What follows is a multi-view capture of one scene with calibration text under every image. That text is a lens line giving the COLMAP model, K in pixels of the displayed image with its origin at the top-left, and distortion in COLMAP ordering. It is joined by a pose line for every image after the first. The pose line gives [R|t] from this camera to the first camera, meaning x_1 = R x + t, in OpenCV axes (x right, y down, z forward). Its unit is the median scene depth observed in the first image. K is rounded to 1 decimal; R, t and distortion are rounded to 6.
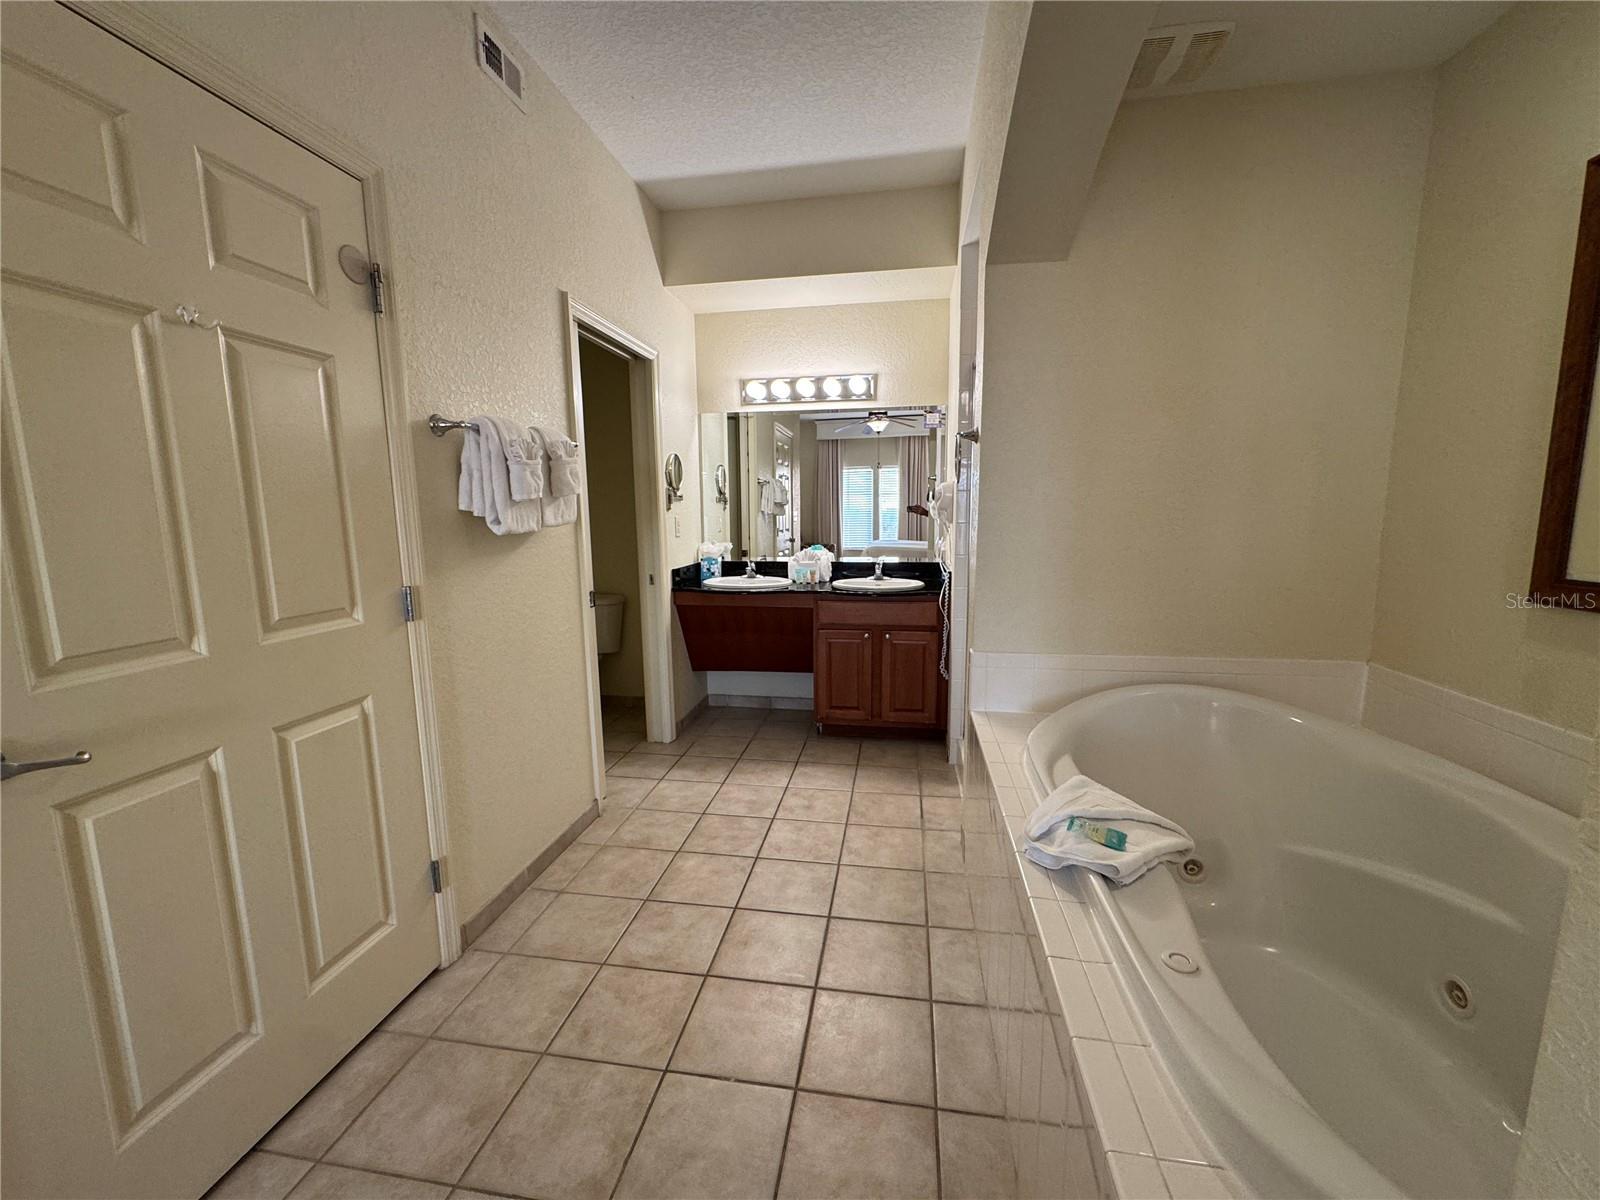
lens RADIAL K [[638.2, 0, 799.0], [0, 638.2, 601.6], [0, 0, 1]] dist [-0.005412, 0.001129]
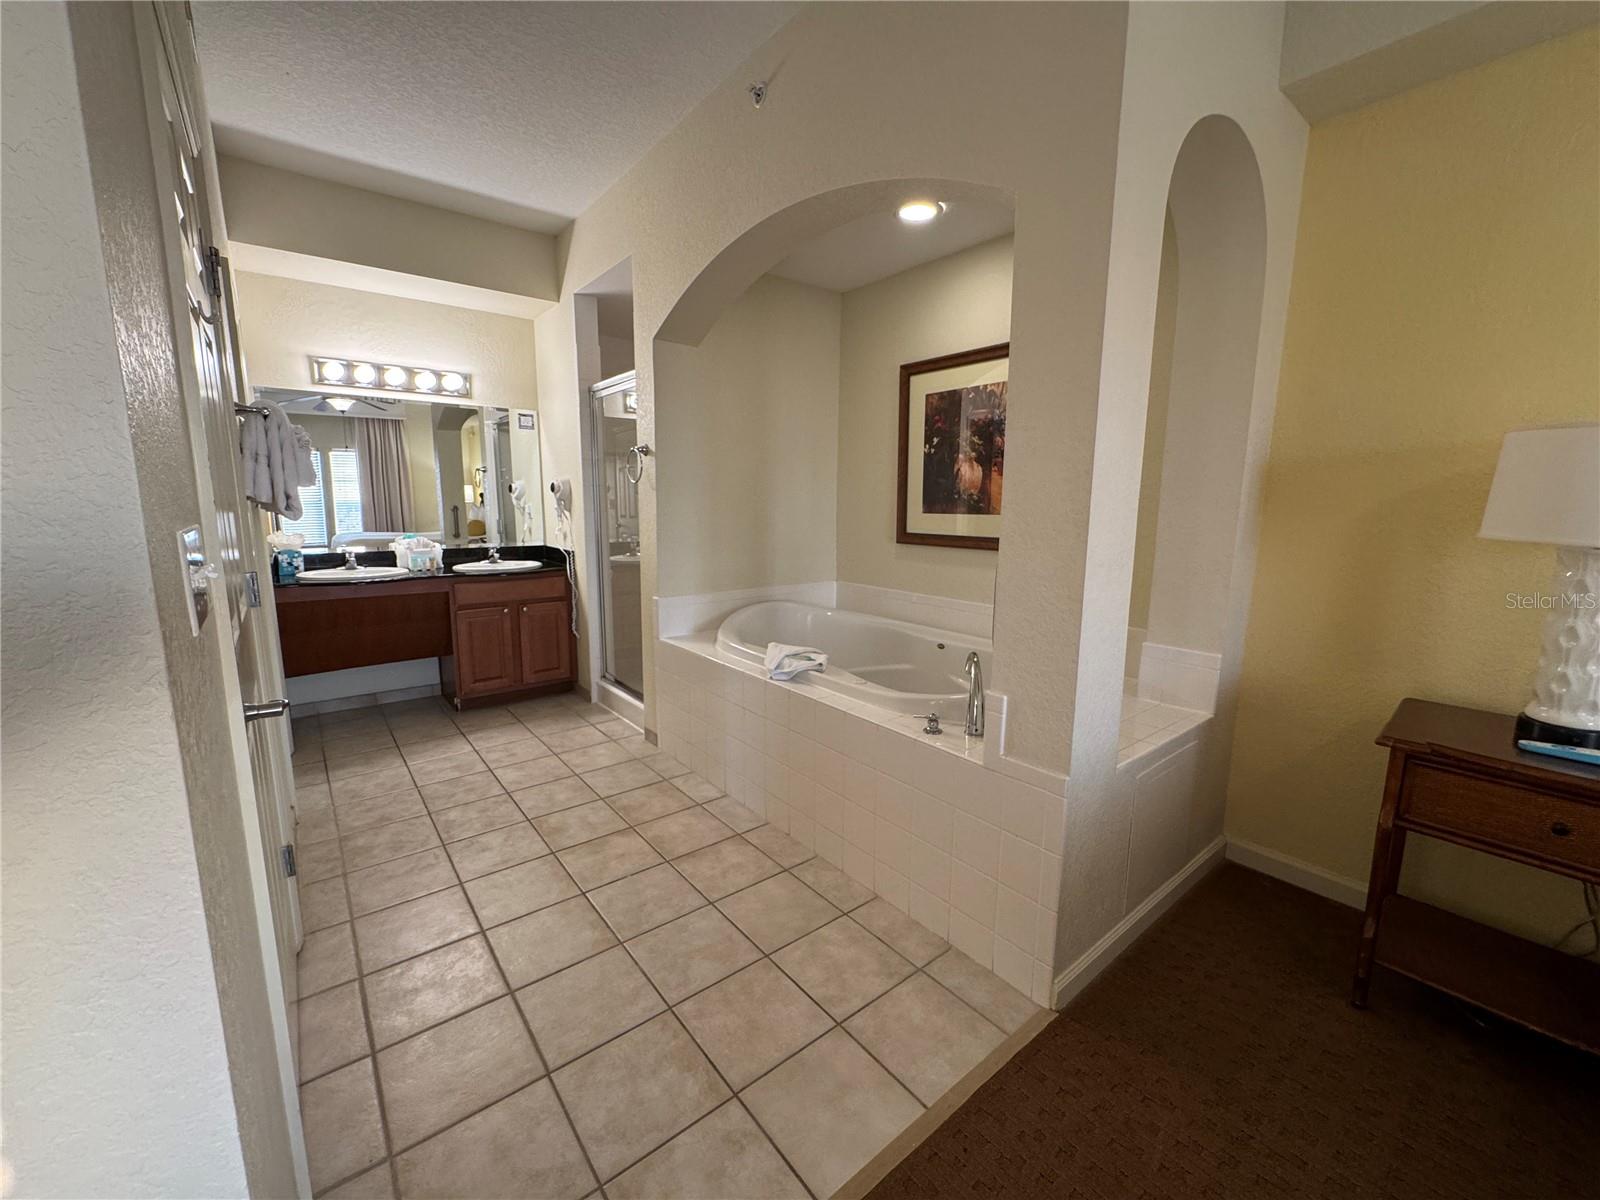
lens RADIAL K [[638.2, 0, 798.2], [0, 638.2, 601.4], [0, 0, 1]] dist [-0.005412, 0.001129]
pose [[0.663147, -0.100885, 0.741659, -0.384748], [0.091855, 0.994354, 0.053127, 0.023506], [-0.742831, 0.032894, 0.668670, -0.144284]]
